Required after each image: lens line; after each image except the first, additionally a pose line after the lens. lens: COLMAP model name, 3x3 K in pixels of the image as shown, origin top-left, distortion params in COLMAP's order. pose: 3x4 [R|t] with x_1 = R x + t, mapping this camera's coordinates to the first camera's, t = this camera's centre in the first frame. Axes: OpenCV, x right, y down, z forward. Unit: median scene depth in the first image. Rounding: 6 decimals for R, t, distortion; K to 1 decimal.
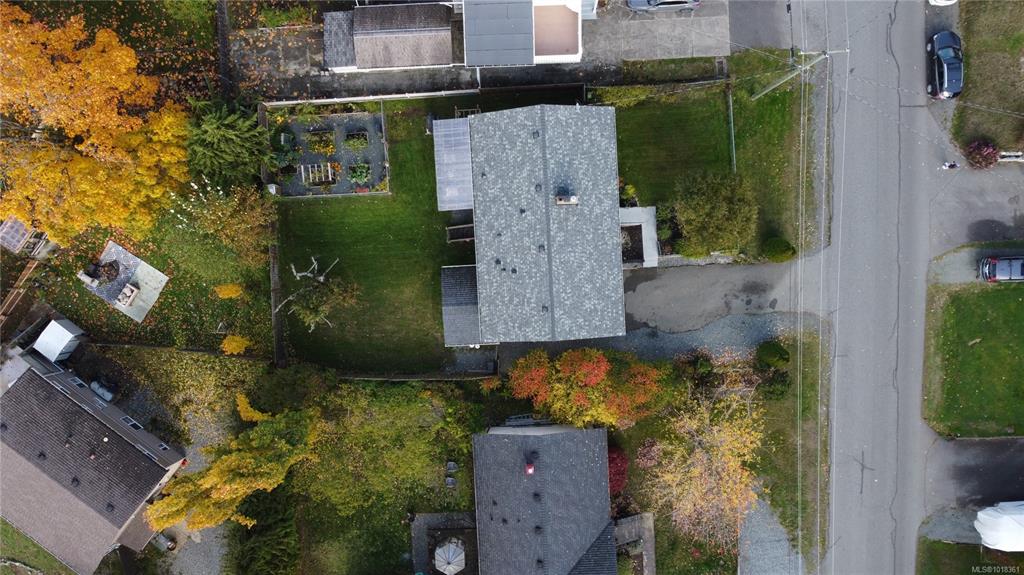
lens RADIAL K [[777.3, 0, 512.2], [0, 777.3, 269.0], [0, 0, 1]] dist [-0.008547, 0.000065]
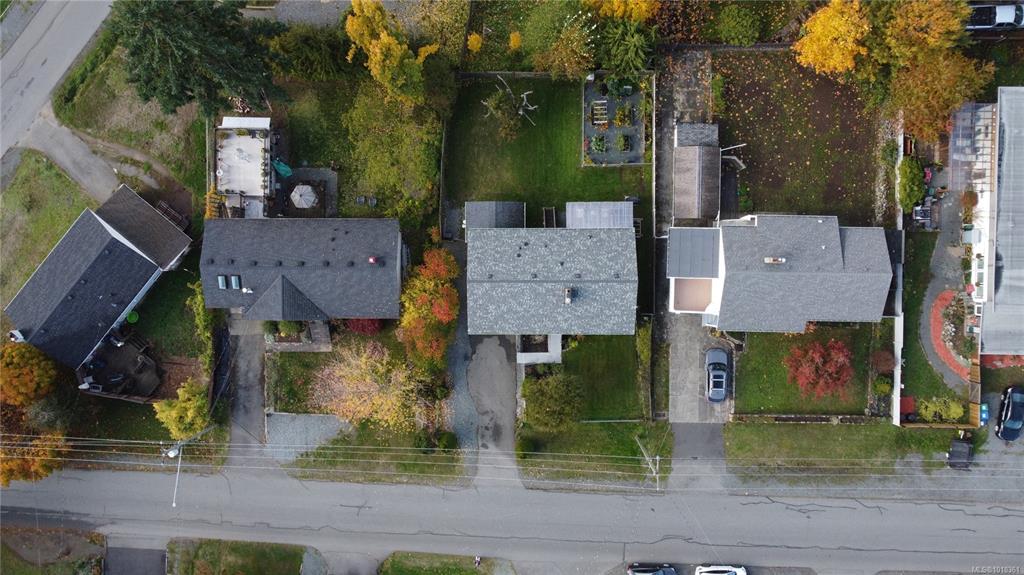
lens RADIAL K [[777.3, 0, 512.2], [0, 777.3, 269.0], [0, 0, 1]] dist [-0.008547, 0.000065]
pose [[-0.052206, 0.998617, 0.006162, 0.017263], [-0.998548, -0.052282, 0.012977, -0.004212], [0.013281, -0.005476, 0.999897, -0.344044]]
